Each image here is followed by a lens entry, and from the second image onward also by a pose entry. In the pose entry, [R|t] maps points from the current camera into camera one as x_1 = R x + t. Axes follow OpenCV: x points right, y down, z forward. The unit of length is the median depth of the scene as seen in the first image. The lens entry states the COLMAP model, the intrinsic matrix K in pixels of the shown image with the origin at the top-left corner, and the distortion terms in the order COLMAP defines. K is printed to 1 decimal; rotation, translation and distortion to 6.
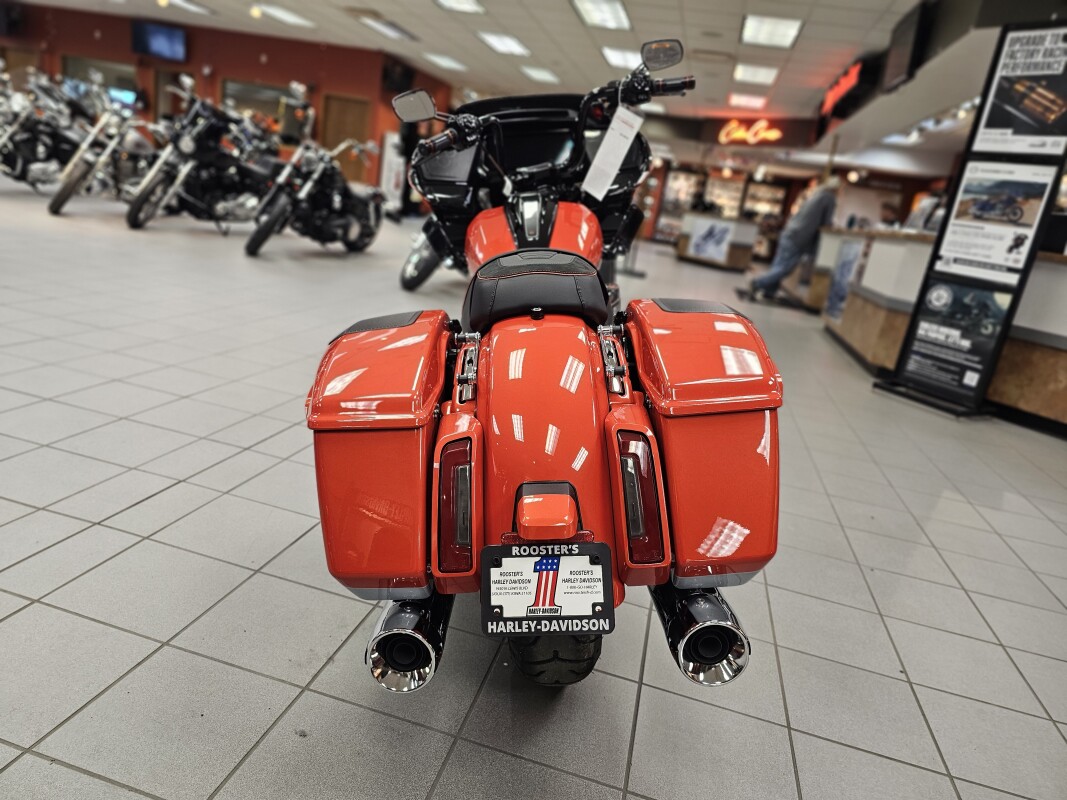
lens RADIAL K [[720.8, 0, 531.4], [0, 720.8, 407.3], [0, 0, 1]] dist [0.052844, -0.042133]
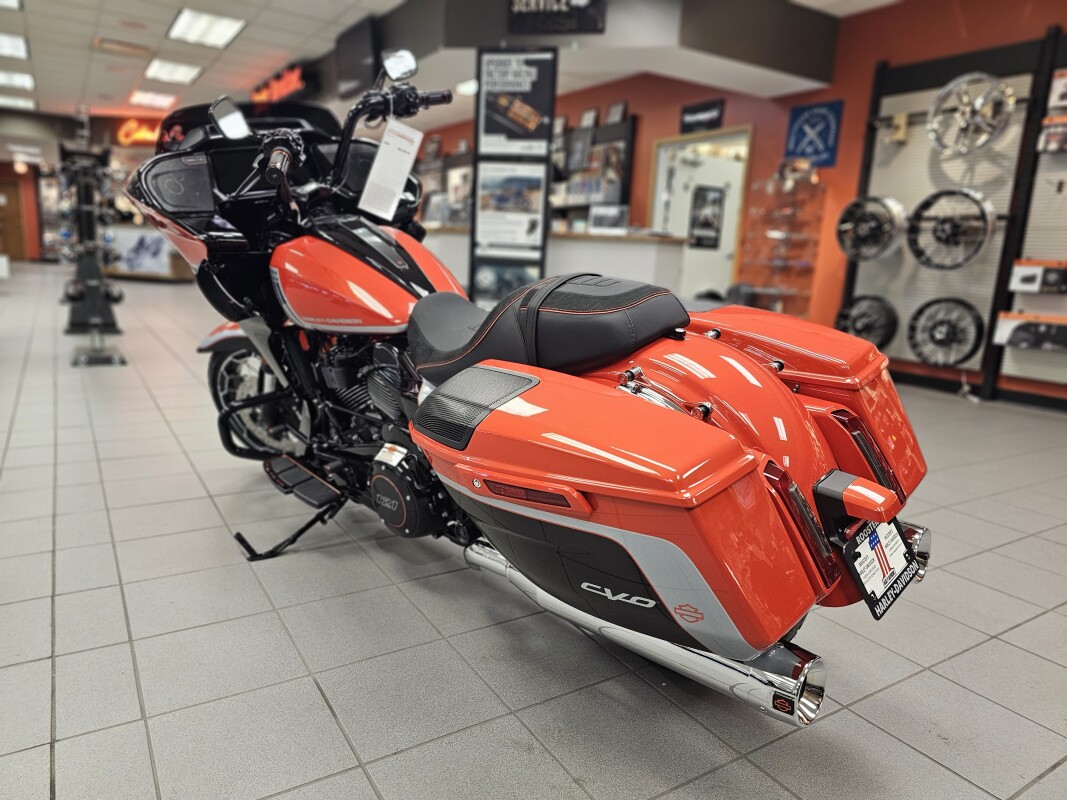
lens RADIAL K [[720.8, 0, 531.4], [0, 720.8, 407.3], [0, 0, 1]] dist [0.052844, -0.042133]
pose [[0.689828, -0.264046, 0.674105, -0.254459], [0.262529, 0.958976, 0.106977, -0.058392], [-0.674697, 0.103176, 0.730848, 0.121925]]
